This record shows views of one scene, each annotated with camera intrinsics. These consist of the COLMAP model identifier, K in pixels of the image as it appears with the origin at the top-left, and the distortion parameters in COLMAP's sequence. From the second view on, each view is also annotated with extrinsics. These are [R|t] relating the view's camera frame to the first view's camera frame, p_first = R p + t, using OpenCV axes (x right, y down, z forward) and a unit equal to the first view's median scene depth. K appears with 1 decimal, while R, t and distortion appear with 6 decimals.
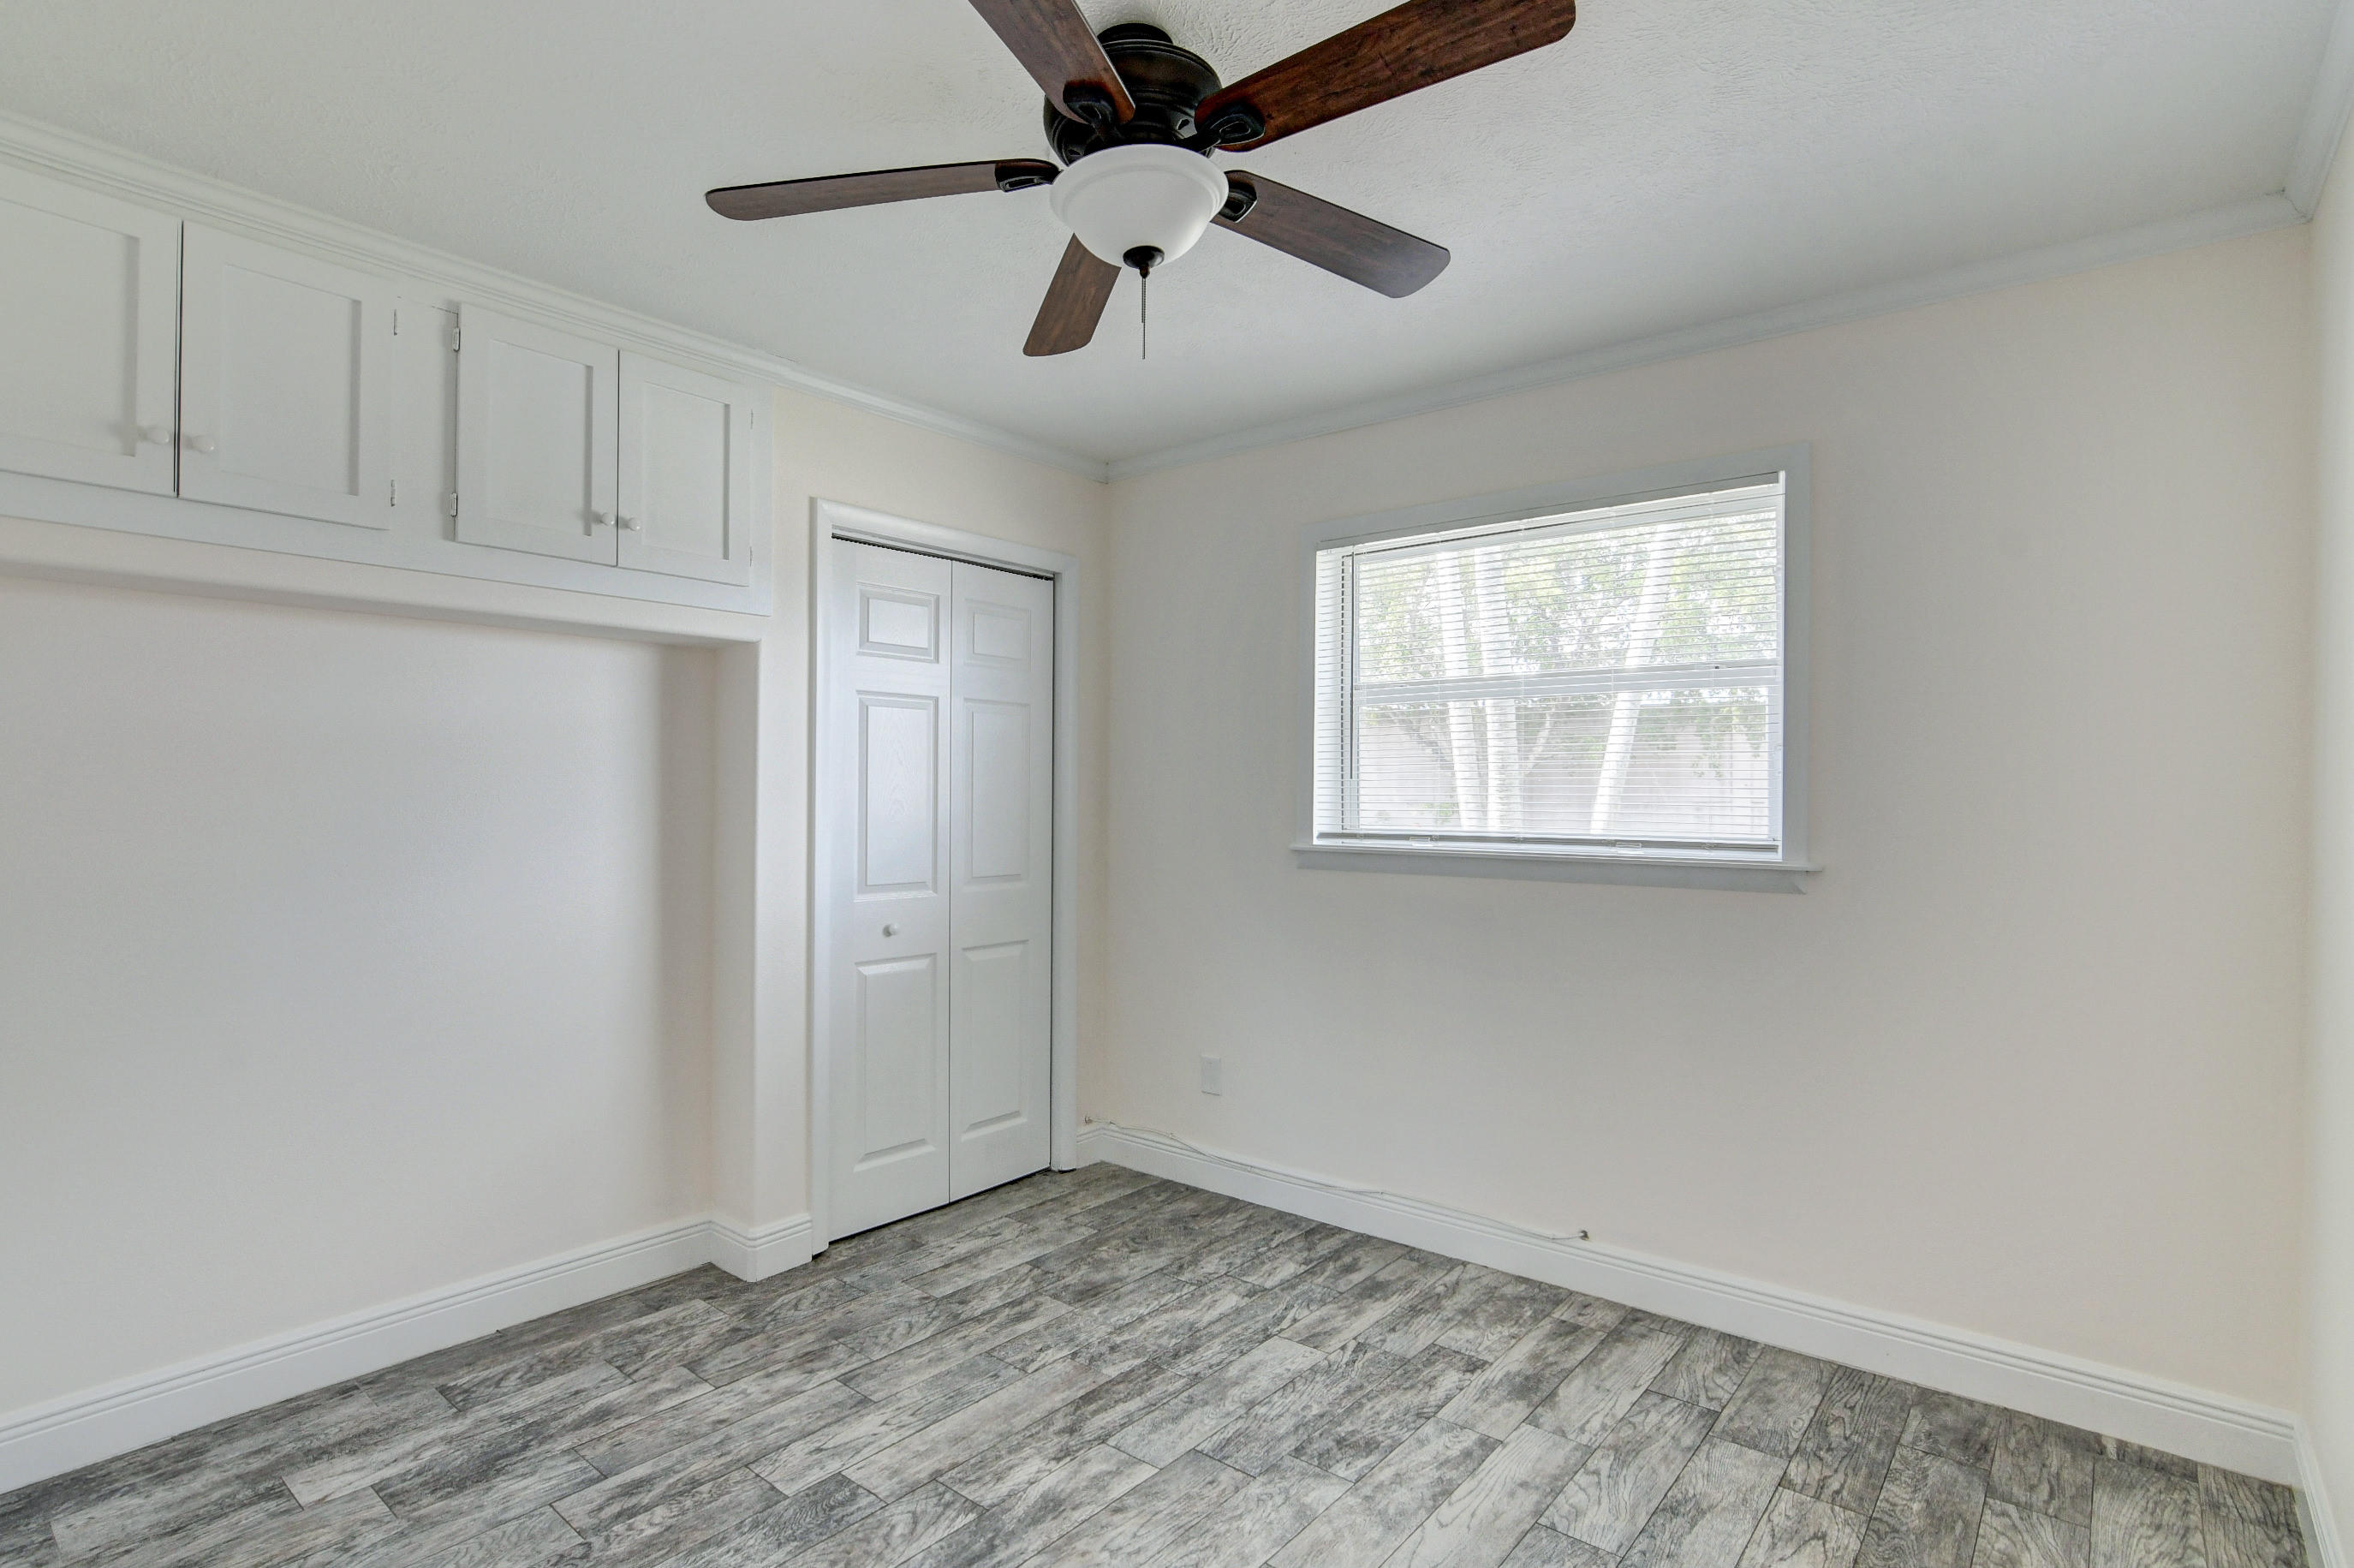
lens RADIAL K [[1151.9, 0, 1167.0], [0, 1151.9, 808.3], [0, 0, 1]] dist [-0.032819, 0.012567]
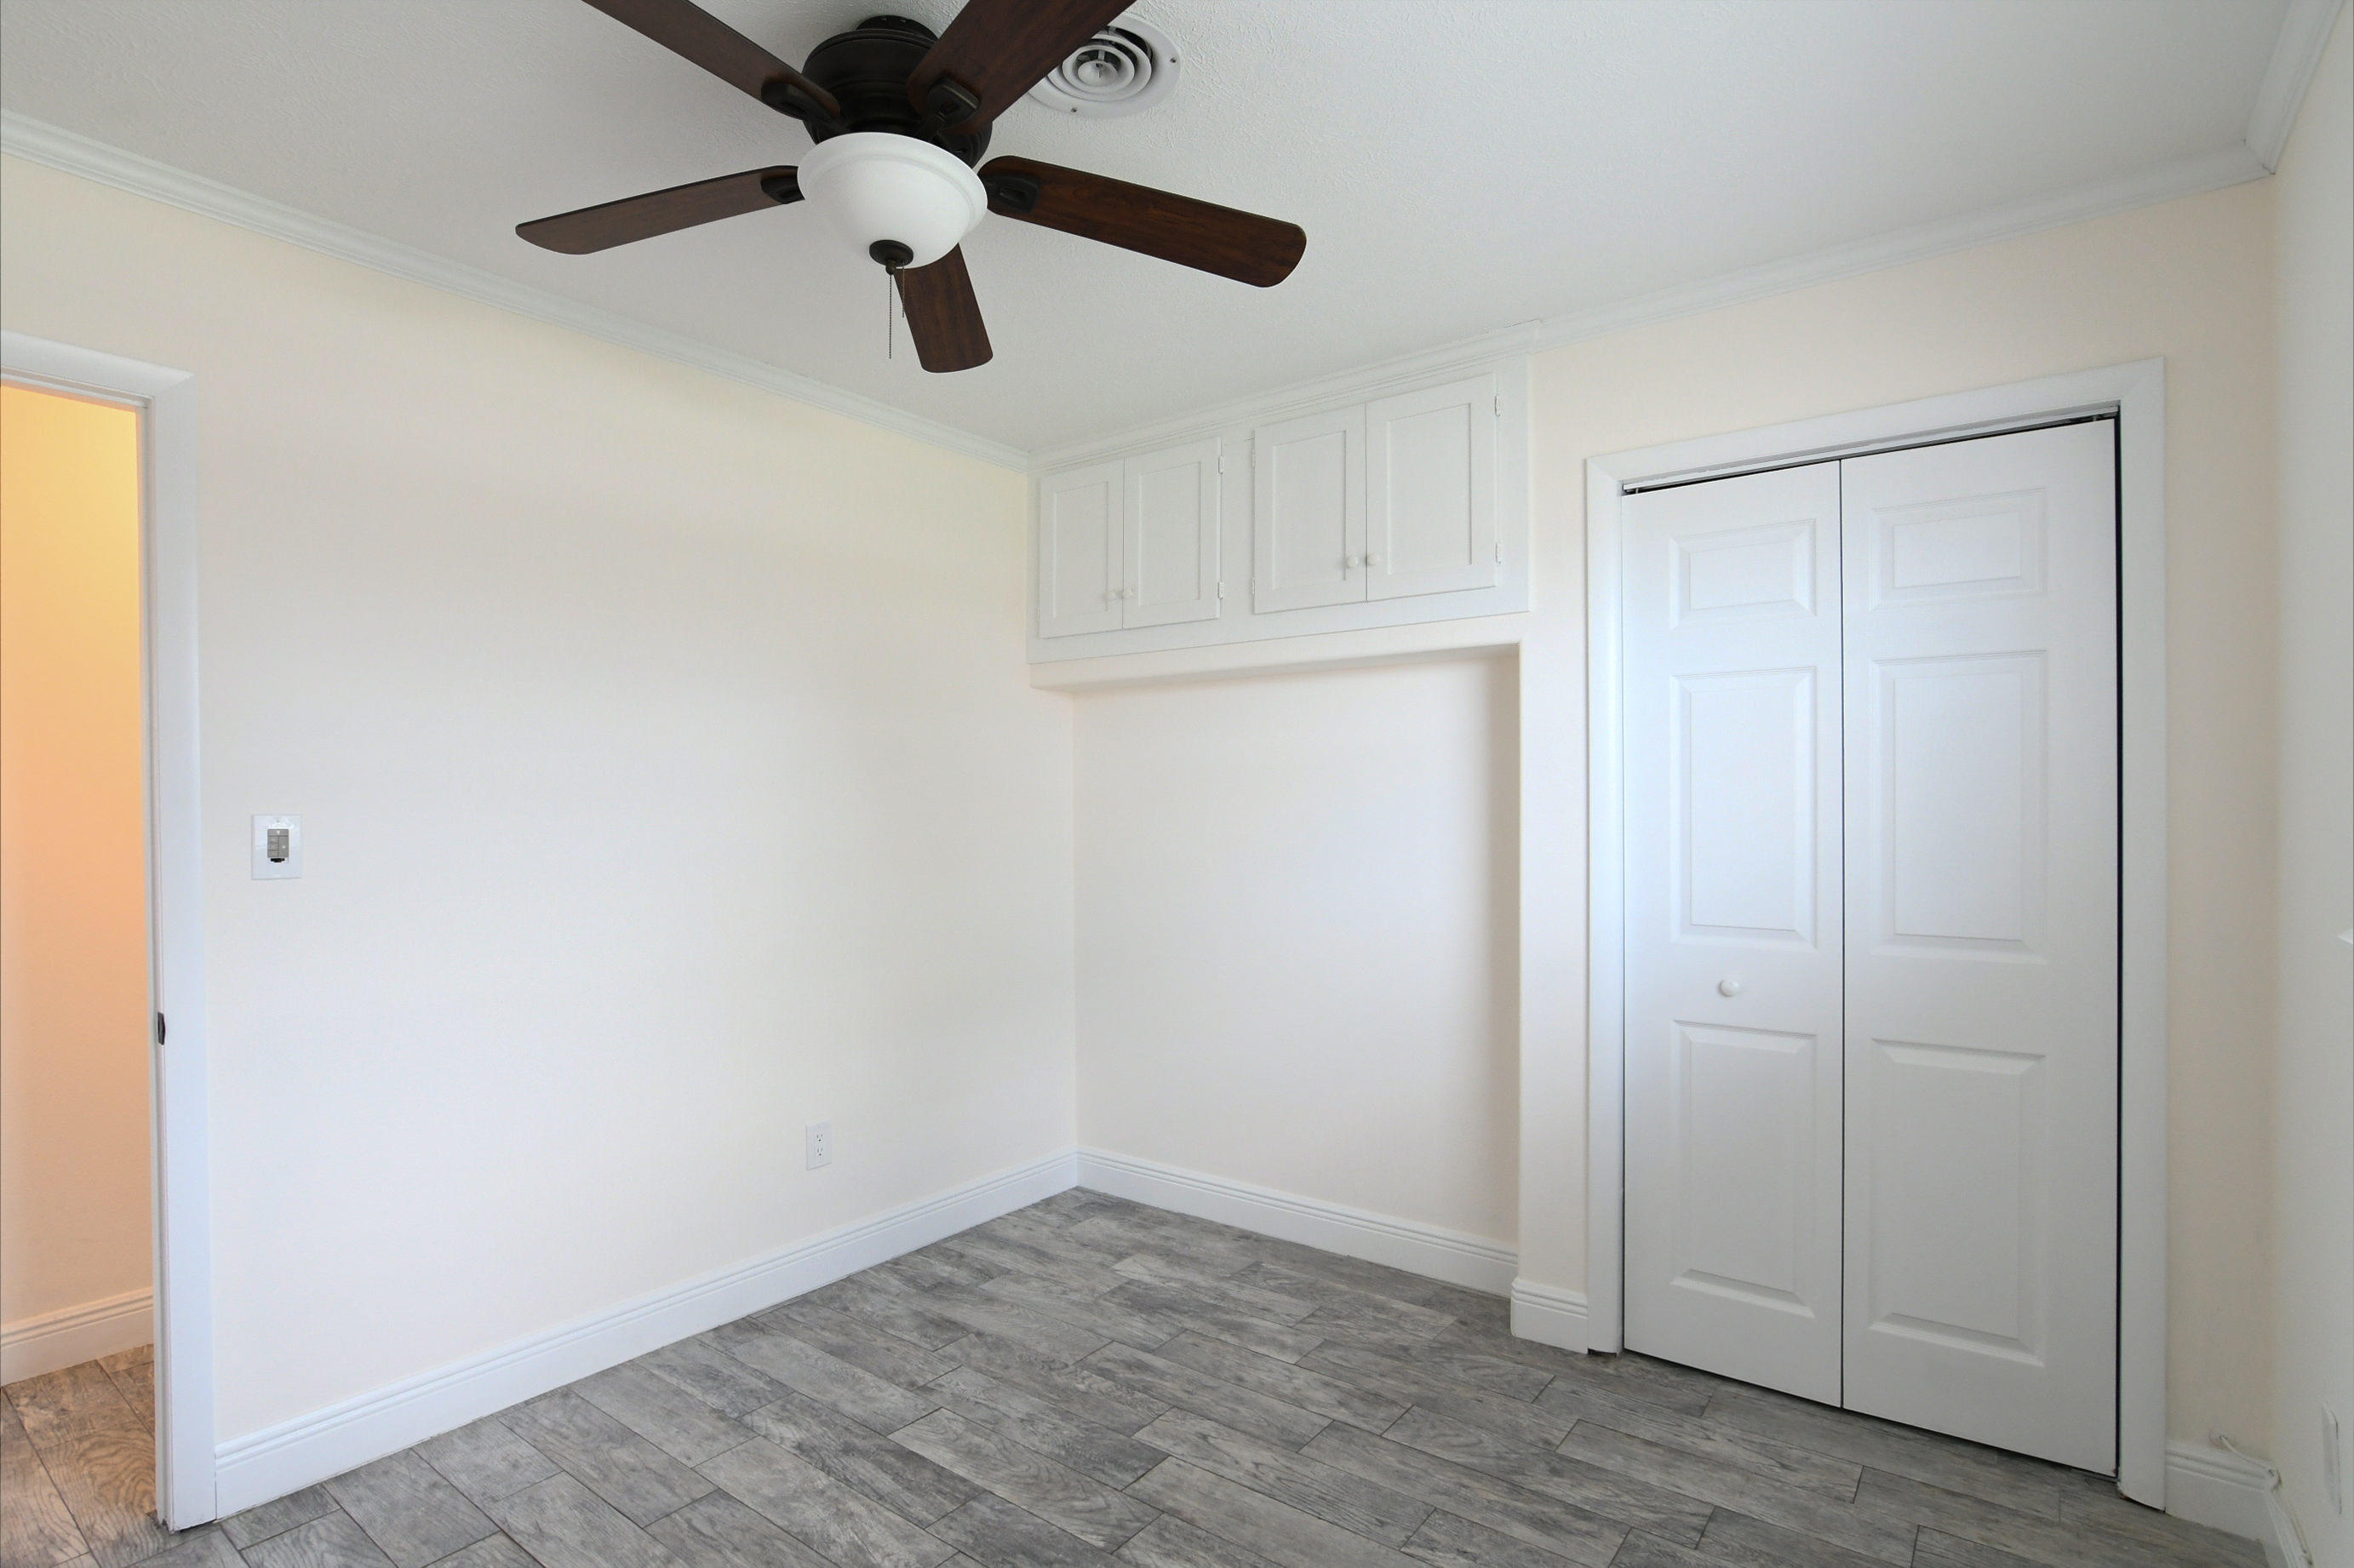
lens RADIAL K [[1151.8, 0, 1167.0], [0, 1151.8, 808.3], [0, 0, 1]] dist [-0.032819, 0.012567]
pose [[0.048557, 0.003696, -0.998814, 0.447163], [-0.004979, 0.999982, 0.003458, -0.011271], [0.998808, 0.004805, 0.048575, 0.550844]]
